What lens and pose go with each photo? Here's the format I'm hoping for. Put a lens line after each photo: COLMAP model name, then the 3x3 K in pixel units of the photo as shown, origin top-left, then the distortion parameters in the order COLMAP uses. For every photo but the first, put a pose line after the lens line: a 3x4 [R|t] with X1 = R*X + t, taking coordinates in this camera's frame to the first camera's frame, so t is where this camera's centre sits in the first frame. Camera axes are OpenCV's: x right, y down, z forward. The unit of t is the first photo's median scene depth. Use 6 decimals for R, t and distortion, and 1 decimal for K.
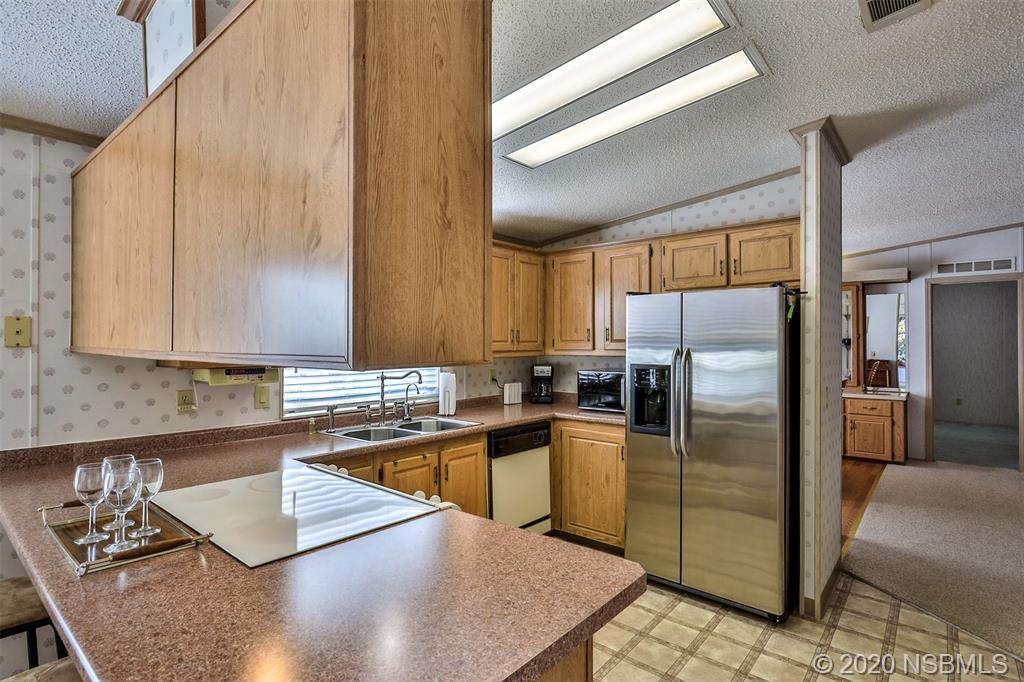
lens RADIAL K [[514.5, 0, 503.6], [0, 514.5, 341.0], [0, 0, 1]] dist [-0.011121, 0.002872]
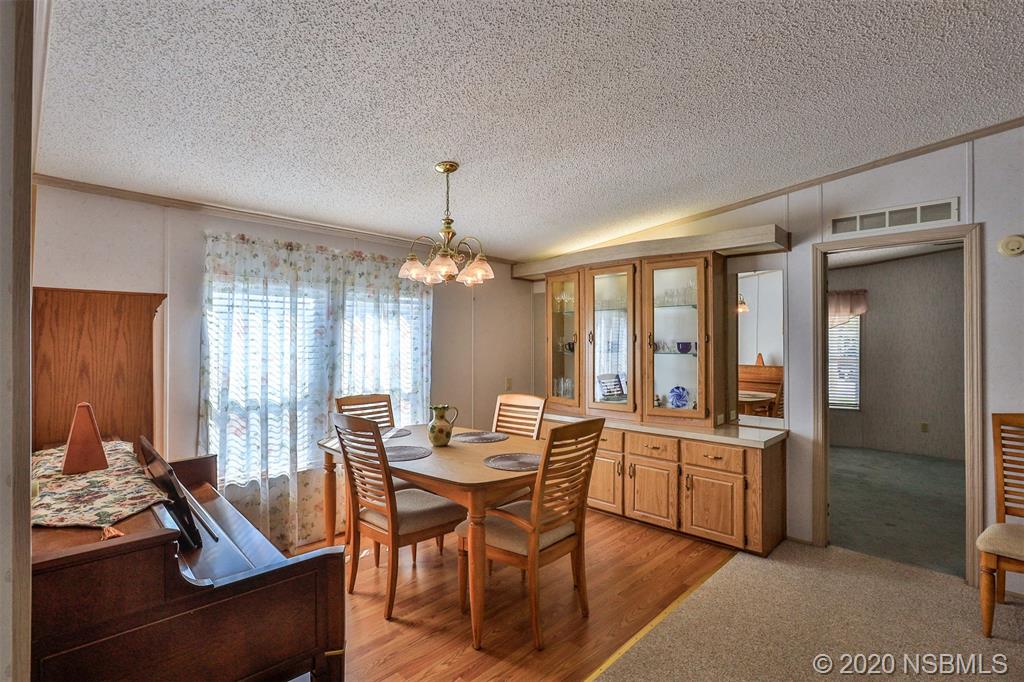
lens RADIAL K [[474.8, 0, 509.0], [0, 474.8, 342.9], [0, 0, 1]] dist [-0.008209, 0.001336]
pose [[0.997811, 0.003771, -0.066018, 0.873885], [-0.003893, 0.999991, -0.001711, -0.004225], [0.066011, 0.001964, 0.997817, 0.724054]]
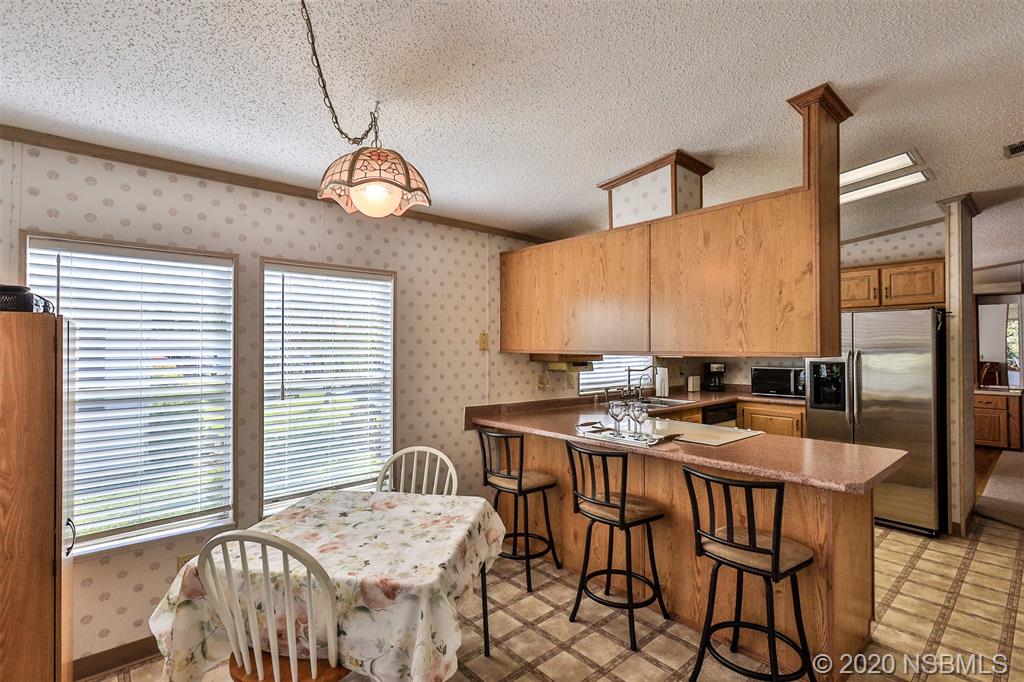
lens RADIAL K [[474.8, 0, 505.5], [0, 474.8, 339.6], [0, 0, 1]] dist [-0.008209, 0.001336]
pose [[0.988623, -0.002445, -0.150392, -0.355396], [0.000918, 0.999947, -0.010220, -0.003925], [0.150409, 0.009966, 0.988574, -0.398517]]
